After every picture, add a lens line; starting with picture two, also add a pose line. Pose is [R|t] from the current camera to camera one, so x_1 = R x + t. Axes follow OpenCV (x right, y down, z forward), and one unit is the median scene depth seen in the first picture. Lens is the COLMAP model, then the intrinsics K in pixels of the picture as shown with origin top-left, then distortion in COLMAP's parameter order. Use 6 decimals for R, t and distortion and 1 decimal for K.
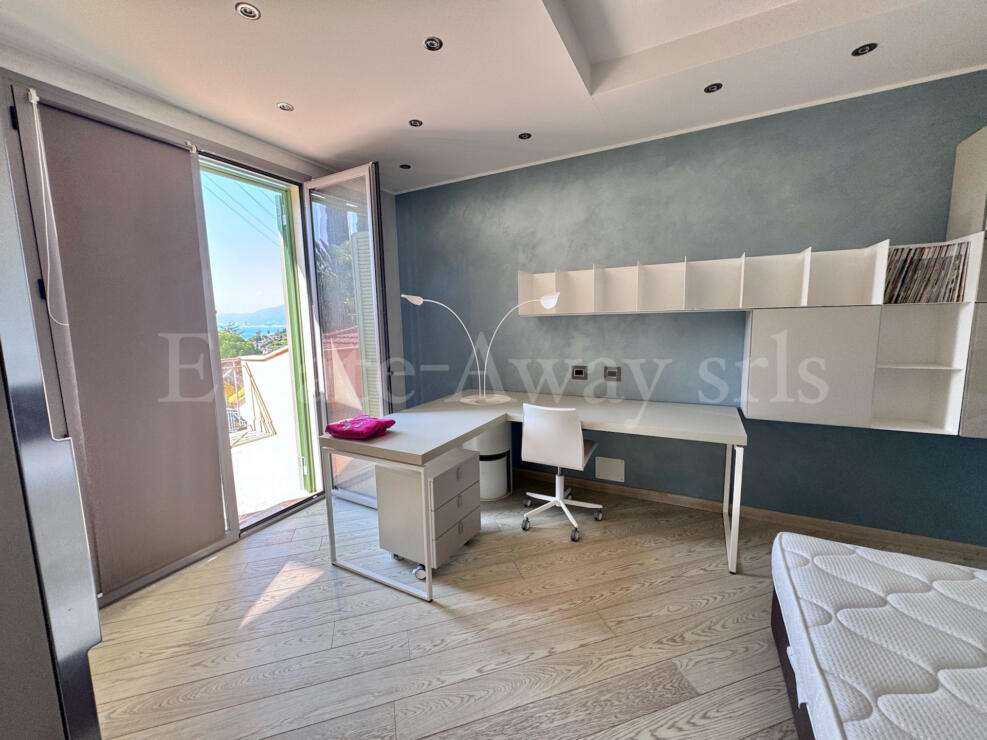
lens RADIAL K [[393.2, 0, 493.5], [0, 393.2, 367.4], [0, 0, 1]] dist [-0.000763, 0.000306]
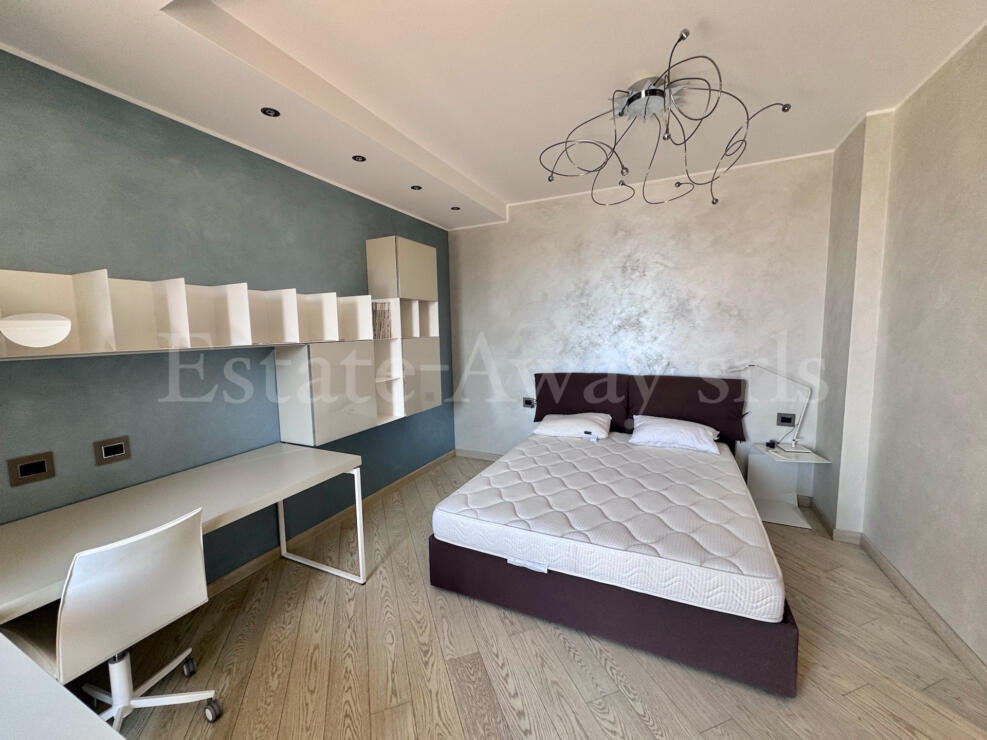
lens RADIAL K [[393.2, 0, 493.5], [0, 393.2, 367.4], [0, 0, 1]] dist [-0.000763, 0.000306]
pose [[-0.038469, -0.076058, 0.996361, -0.483804], [0.144703, 0.986165, 0.080866, -0.113546], [-0.988727, 0.147287, -0.026931, 0.635634]]
